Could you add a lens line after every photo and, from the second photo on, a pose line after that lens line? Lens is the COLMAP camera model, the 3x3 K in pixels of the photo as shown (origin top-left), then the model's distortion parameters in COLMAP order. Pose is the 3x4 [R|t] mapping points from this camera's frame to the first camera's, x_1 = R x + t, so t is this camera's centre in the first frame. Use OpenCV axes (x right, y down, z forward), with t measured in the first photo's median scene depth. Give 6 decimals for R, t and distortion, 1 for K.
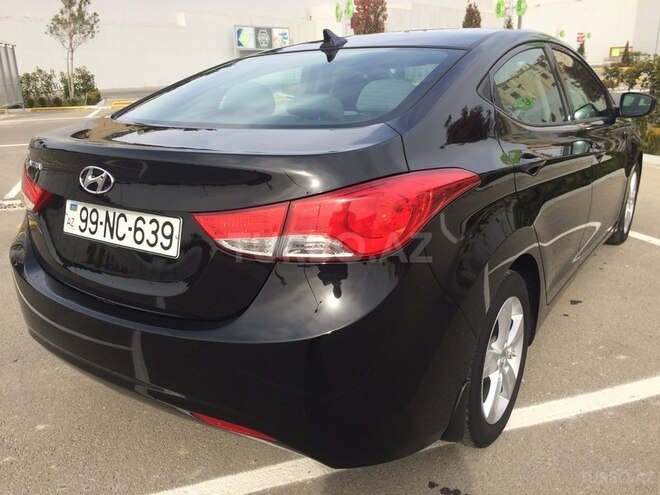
lens RADIAL K [[567.8, 0, 322.7], [0, 567.8, 247.3], [0, 0, 1]] dist [0.069590, -0.099992]
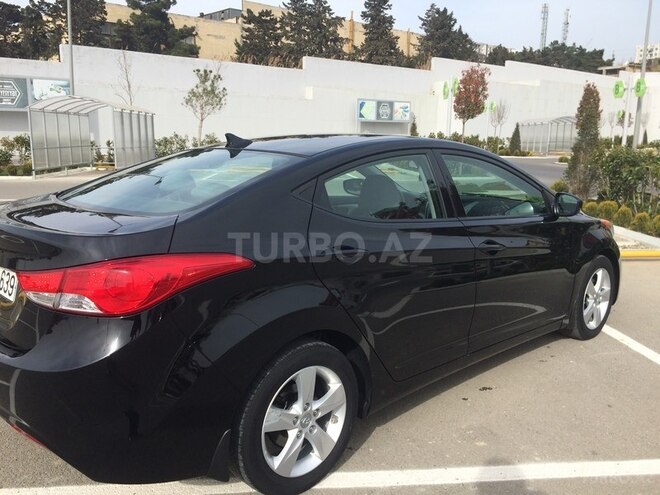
lens RADIAL K [[567.8, 0, 322.7], [0, 567.8, 247.3], [0, 0, 1]] dist [0.069590, -0.099992]
pose [[0.973811, 0.076945, -0.213942, 0.441566], [-0.100361, 0.989829, -0.100825, -0.028731], [0.204008, 0.119656, 0.971629, -0.117114]]
